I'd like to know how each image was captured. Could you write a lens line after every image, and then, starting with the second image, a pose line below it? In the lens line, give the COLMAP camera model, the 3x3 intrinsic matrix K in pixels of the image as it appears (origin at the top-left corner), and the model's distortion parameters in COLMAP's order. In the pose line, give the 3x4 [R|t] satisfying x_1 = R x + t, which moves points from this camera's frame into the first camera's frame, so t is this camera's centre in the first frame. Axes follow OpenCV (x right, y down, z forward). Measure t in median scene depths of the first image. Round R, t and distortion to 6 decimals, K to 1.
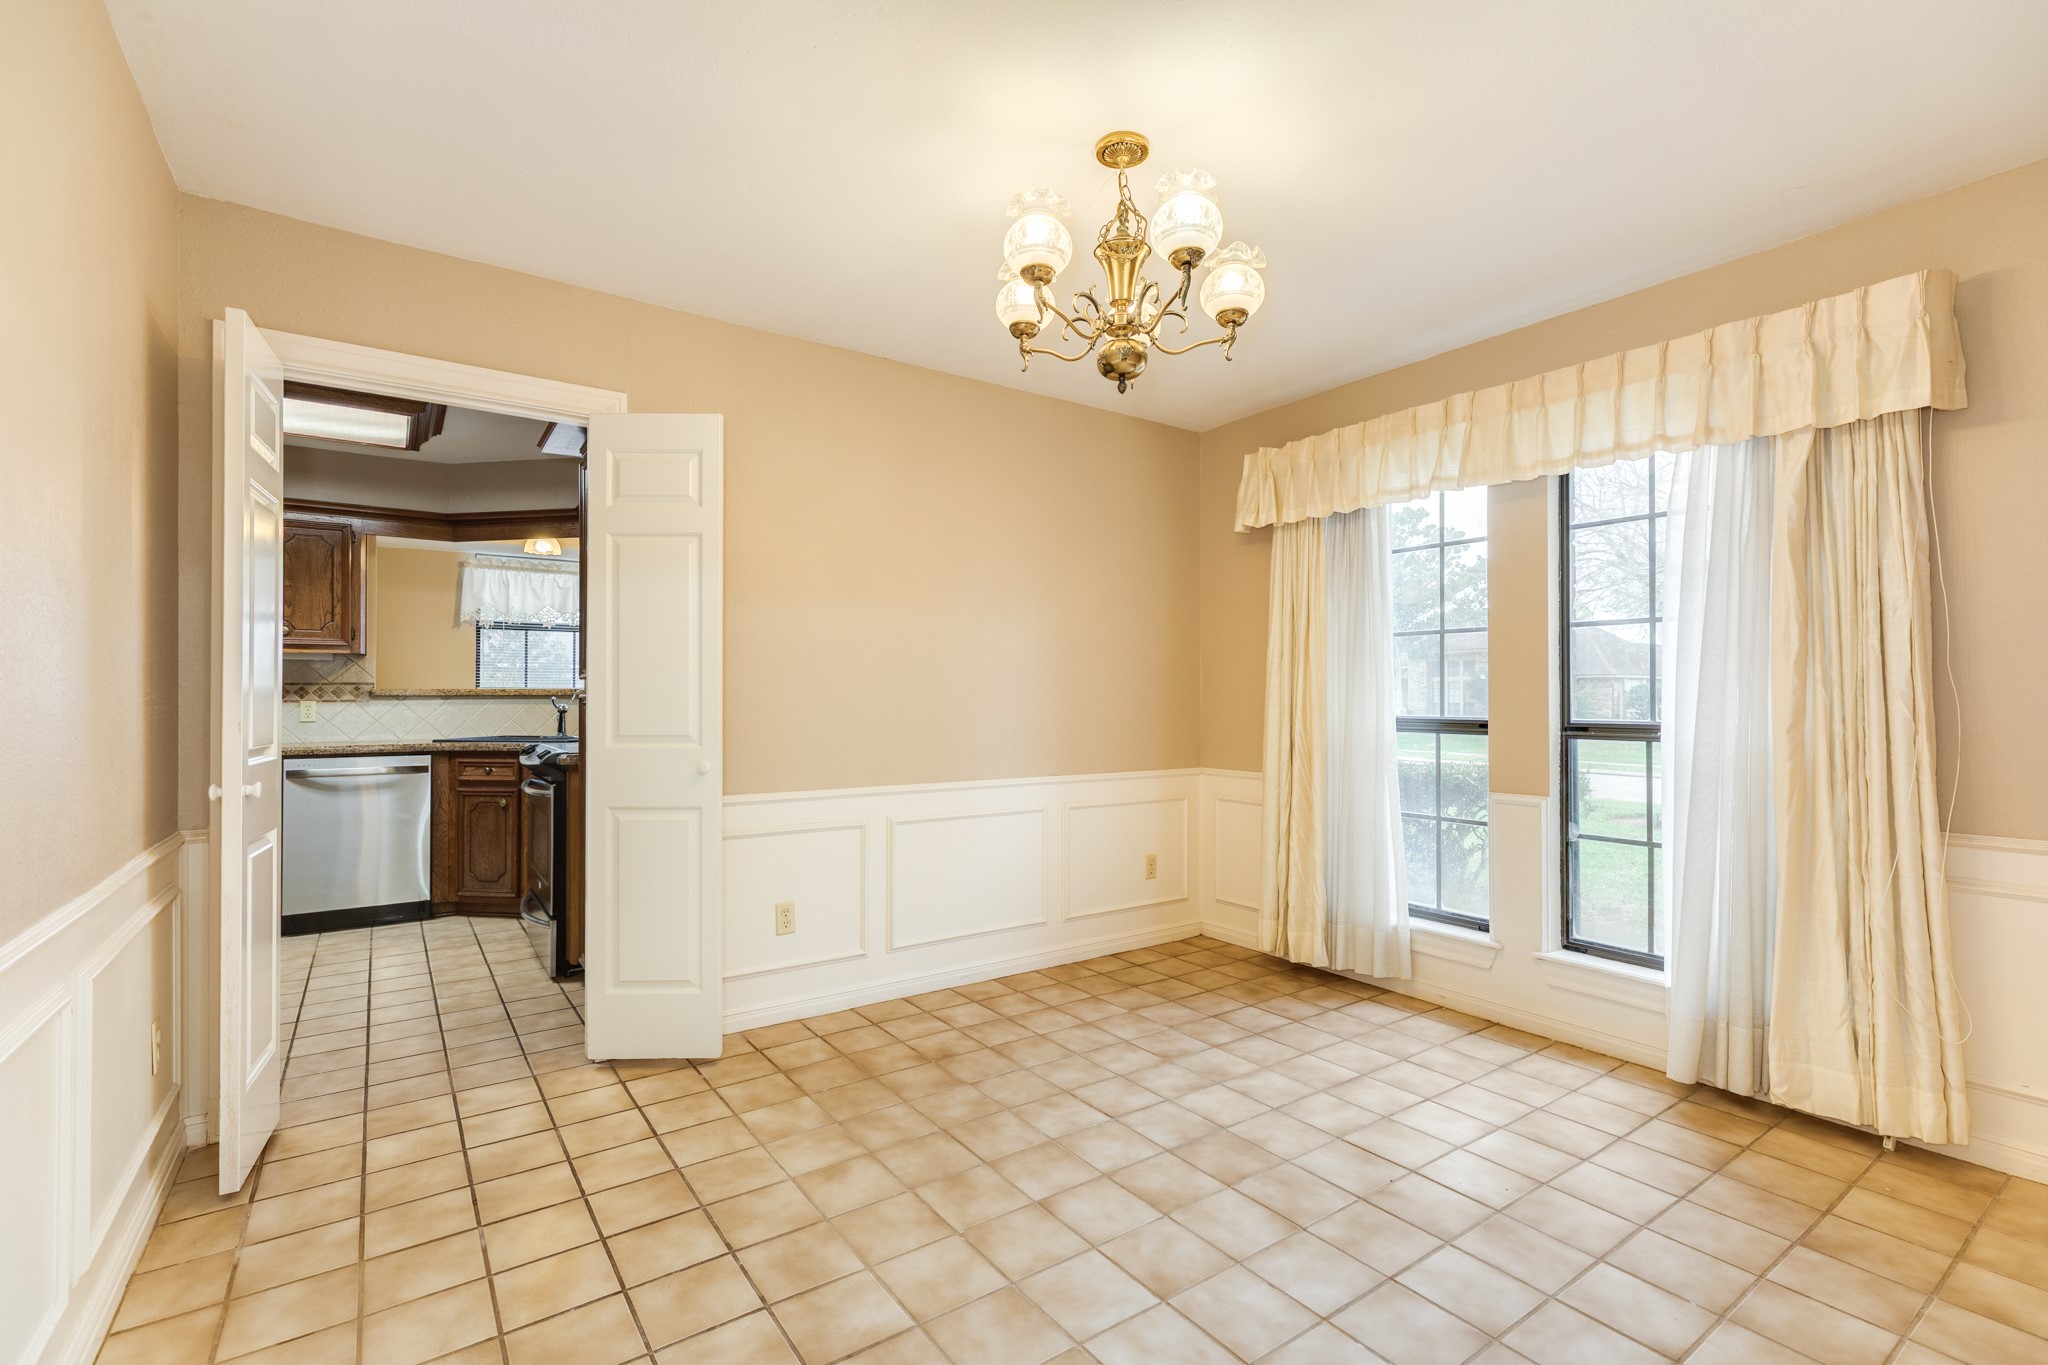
lens RADIAL K [[909.7, 0, 1023.4], [0, 909.7, 691.1], [0, 0, 1]] dist [0.004032, 0.000348]
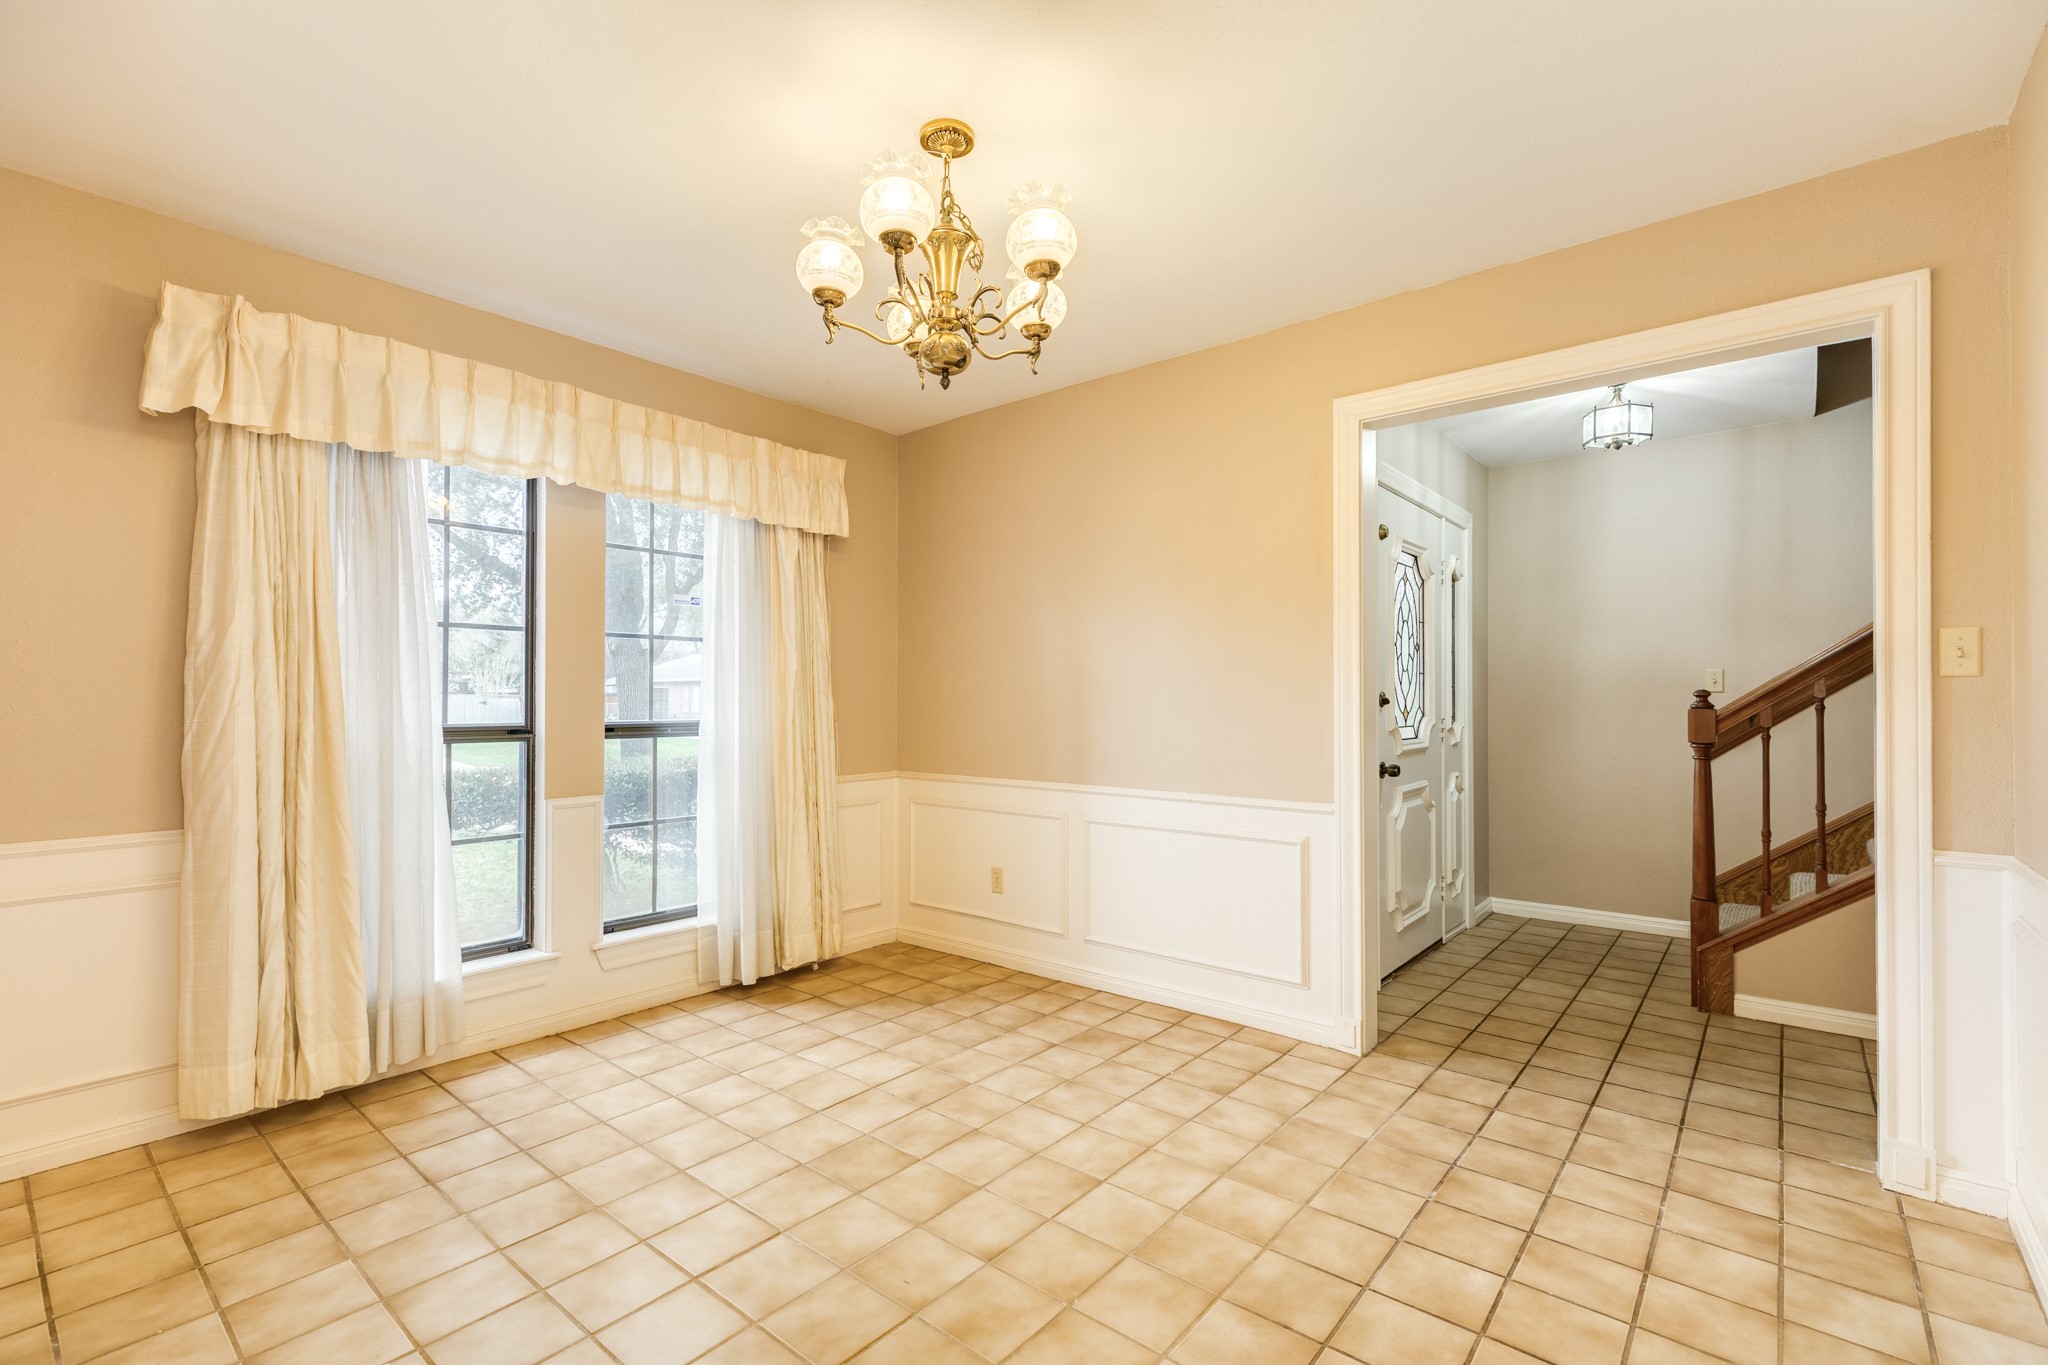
lens RADIAL K [[909.7, 0, 1023.4], [0, 909.7, 691.1], [0, 0, 1]] dist [0.004032, 0.000348]
pose [[-0.254781, 0.007030, 0.966973, -0.697860], [-0.007339, 0.999931, -0.009203, 0.001604], [-0.966971, -0.009441, -0.254712, 0.959990]]
